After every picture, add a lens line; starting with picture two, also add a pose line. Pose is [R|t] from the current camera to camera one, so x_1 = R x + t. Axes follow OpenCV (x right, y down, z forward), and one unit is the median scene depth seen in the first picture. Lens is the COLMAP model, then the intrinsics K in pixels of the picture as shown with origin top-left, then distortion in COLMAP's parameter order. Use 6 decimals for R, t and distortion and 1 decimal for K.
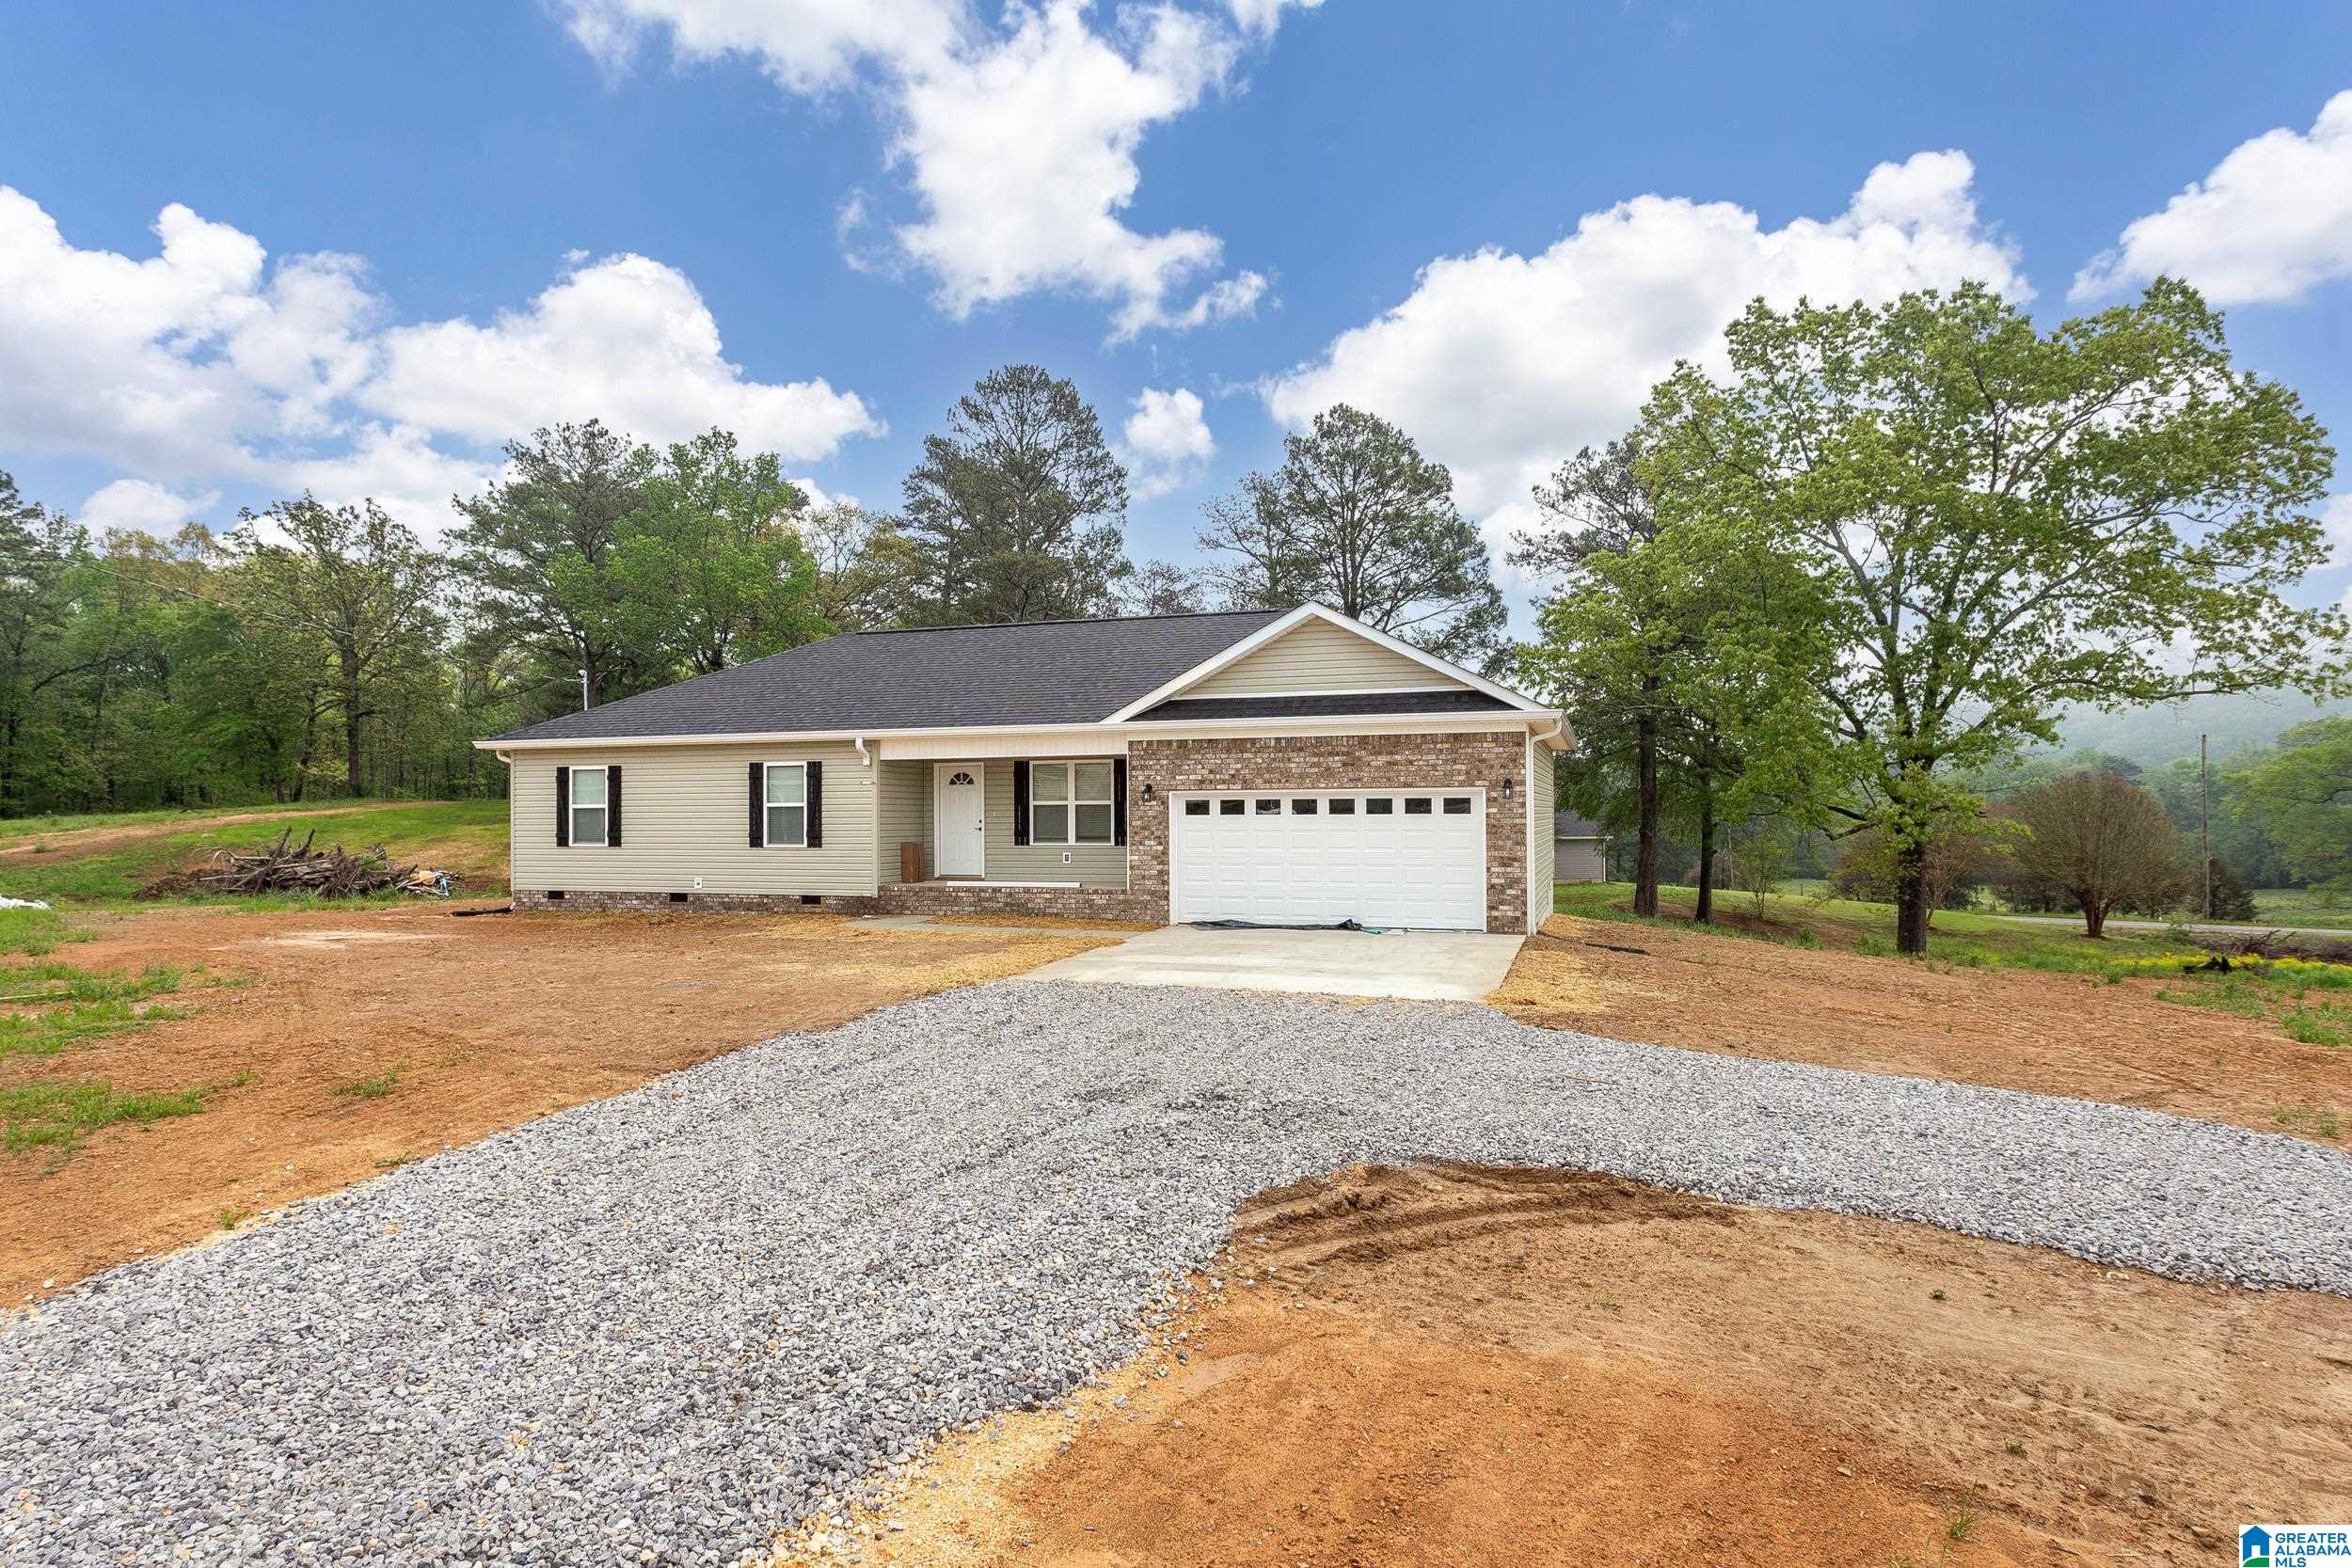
lens RADIAL K [[1157.0, 0, 1192.8], [0, 1157.0, 766.5], [0, 0, 1]] dist [0.003635, 0.002270]
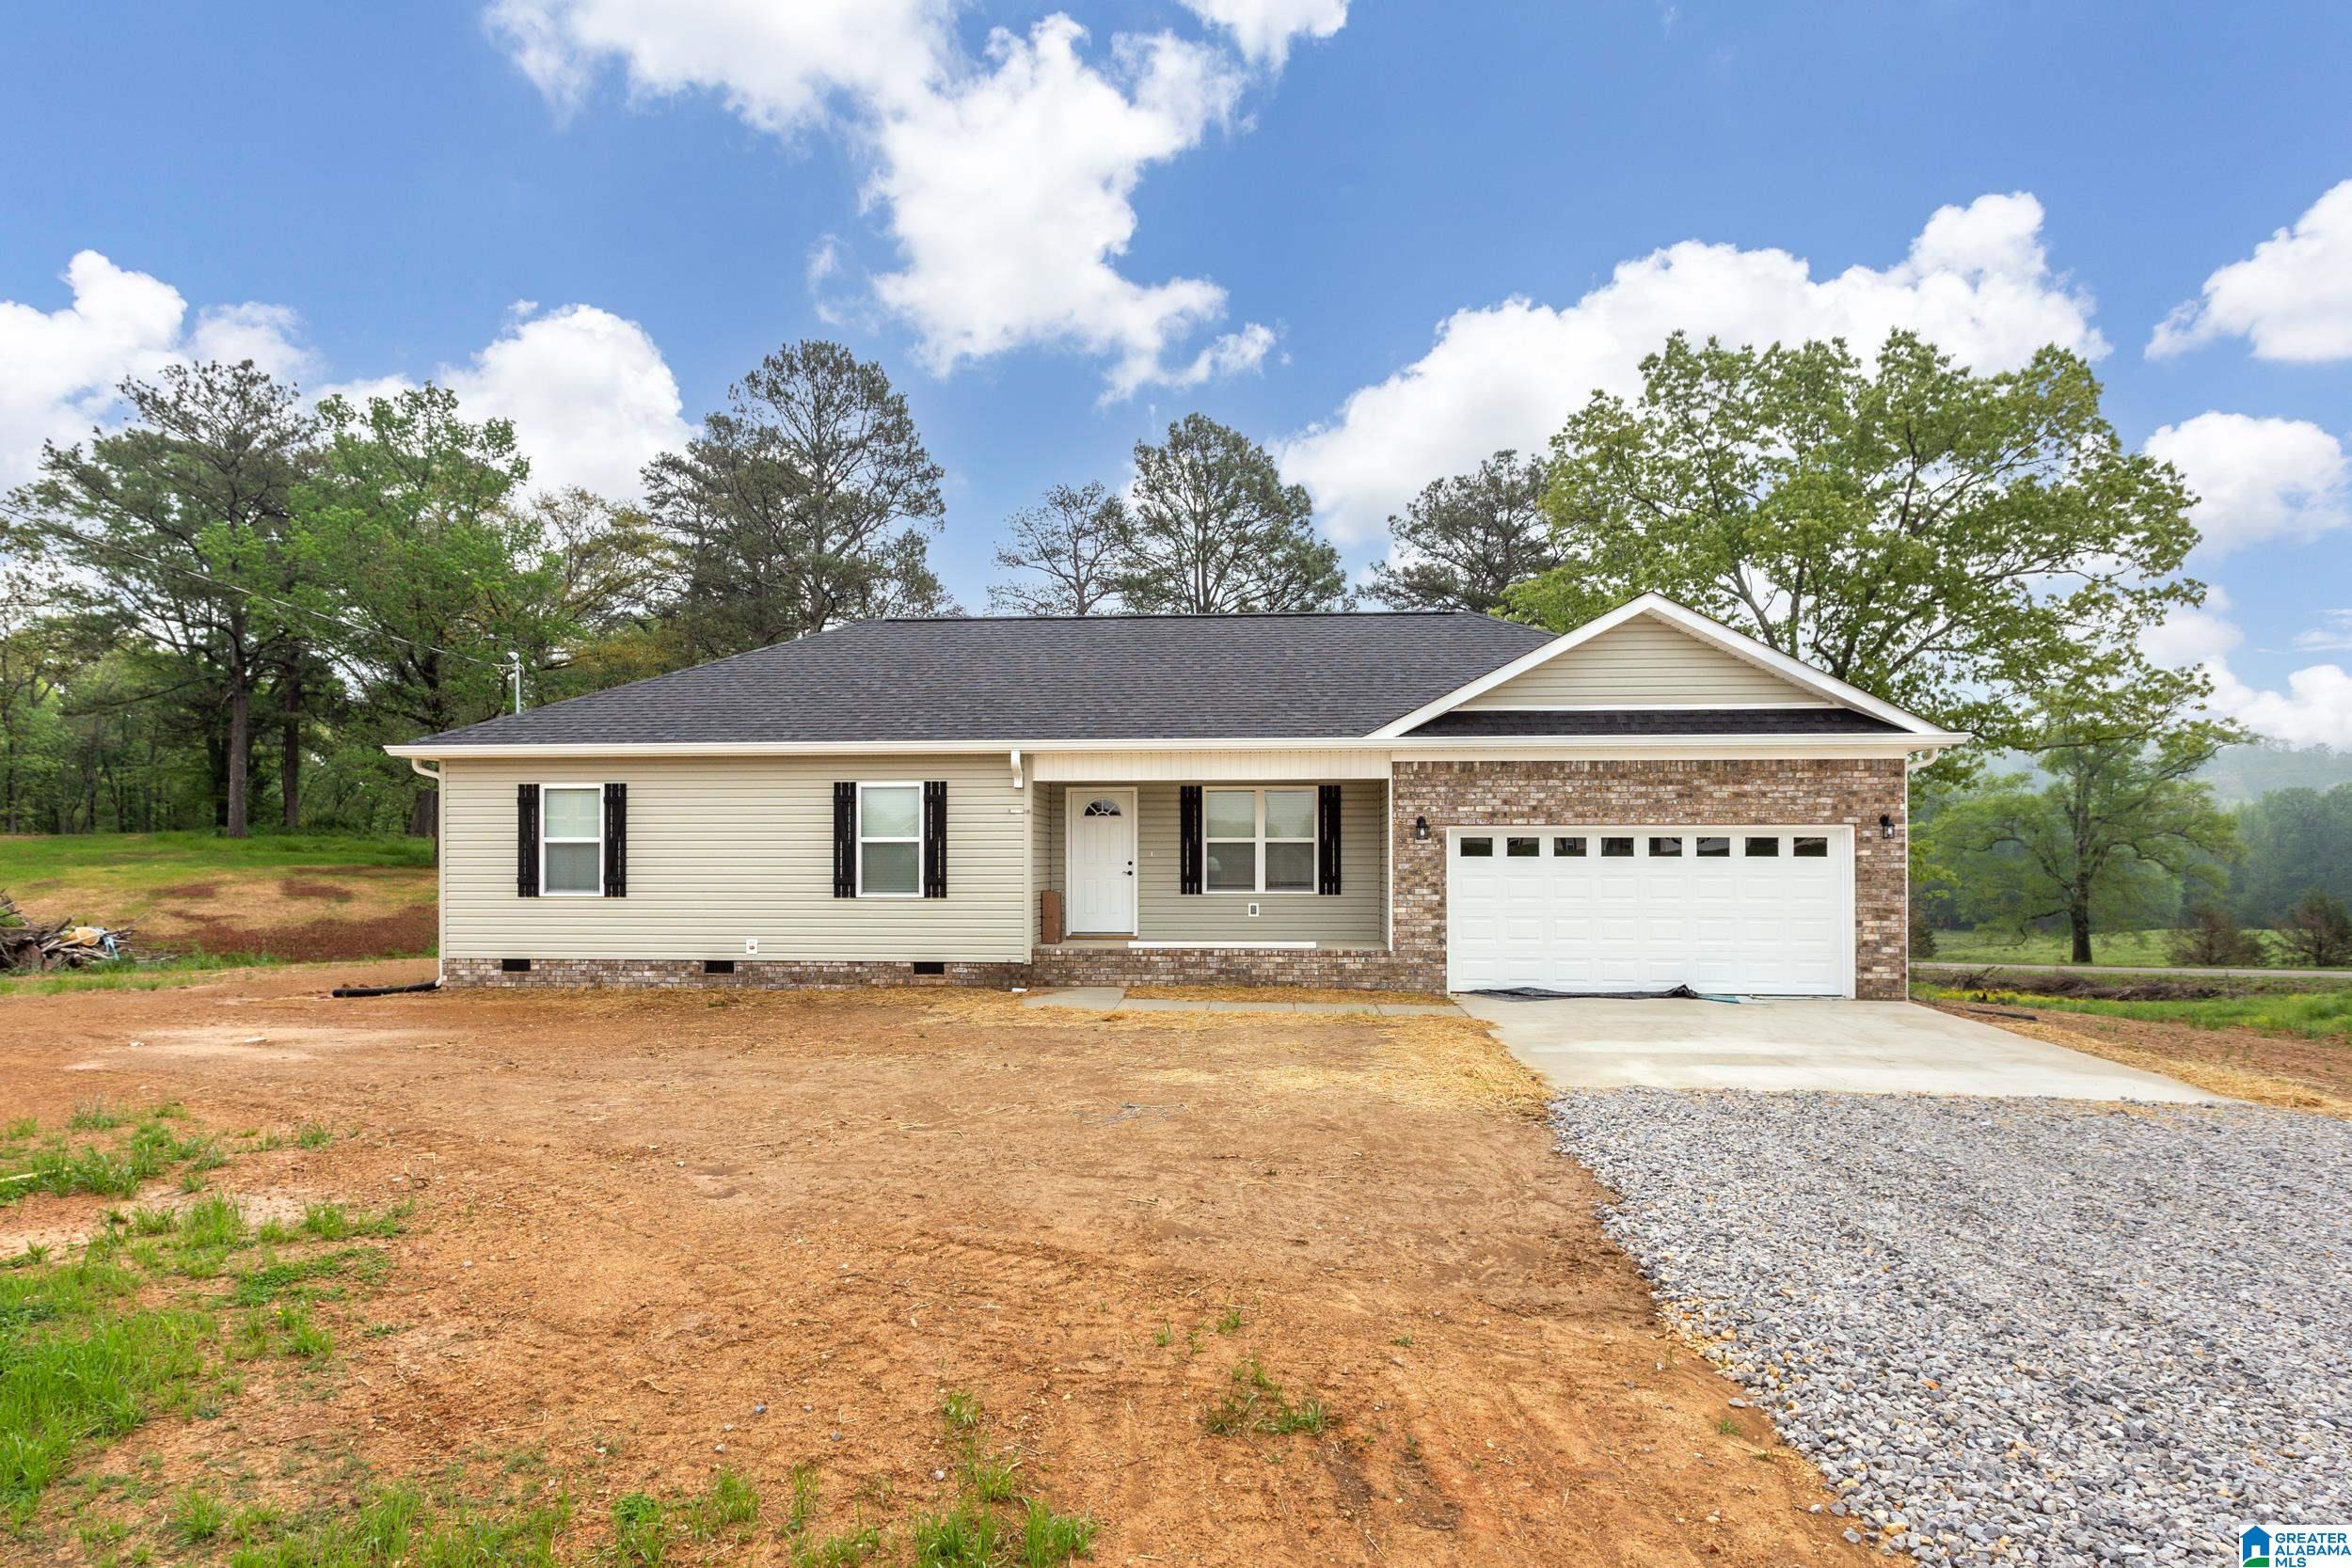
lens RADIAL K [[1216.3, 0, 1169.4], [0, 1216.3, 794.2], [0, 0, 1]] dist [0.009337, 0.000471]
pose [[0.977709, 0.015692, 0.209379, -0.337929], [-0.013567, 0.999841, -0.011579, 0.010408], [-0.209527, 0.008480, 0.977766, 0.199237]]
